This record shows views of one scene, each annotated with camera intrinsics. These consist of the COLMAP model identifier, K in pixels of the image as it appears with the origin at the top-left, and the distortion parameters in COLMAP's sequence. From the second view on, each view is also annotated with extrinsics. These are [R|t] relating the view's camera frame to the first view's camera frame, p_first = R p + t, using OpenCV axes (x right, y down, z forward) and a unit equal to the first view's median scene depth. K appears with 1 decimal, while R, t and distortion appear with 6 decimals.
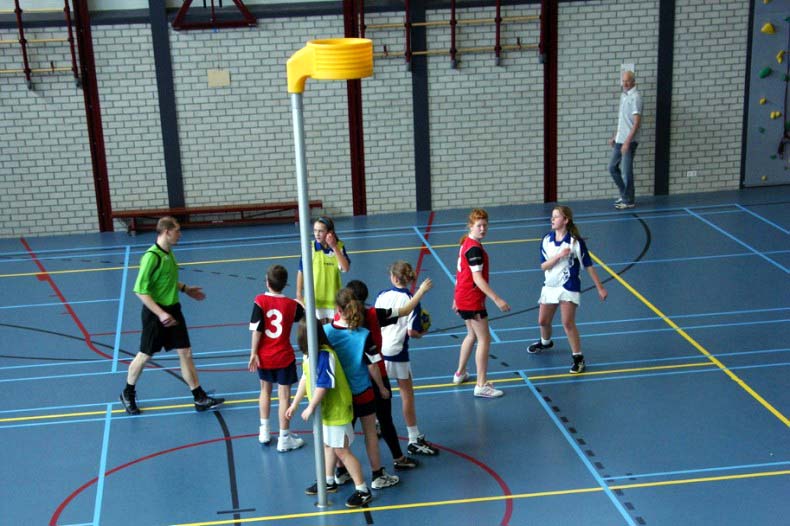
lens RADIAL K [[1493.8, 0, 395.7], [0, 1493.8, 495.6], [0, 0, 1]] dist [0.008857, 0.399681]
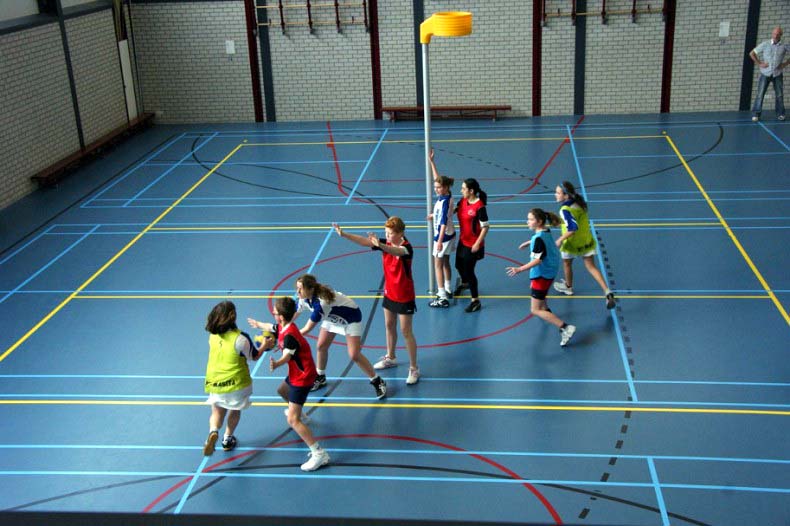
lens RADIAL K [[995.1, 0, 395.0], [0, 995.1, 263.0], [0, 0, 1]] dist [0.009917, 0.406707]
pose [[0.968512, 0.078903, -0.236134, 0.094827], [-0.086558, 0.995999, -0.022209, 0.001515], [0.233437, 0.041949, 0.971467, -0.040863]]
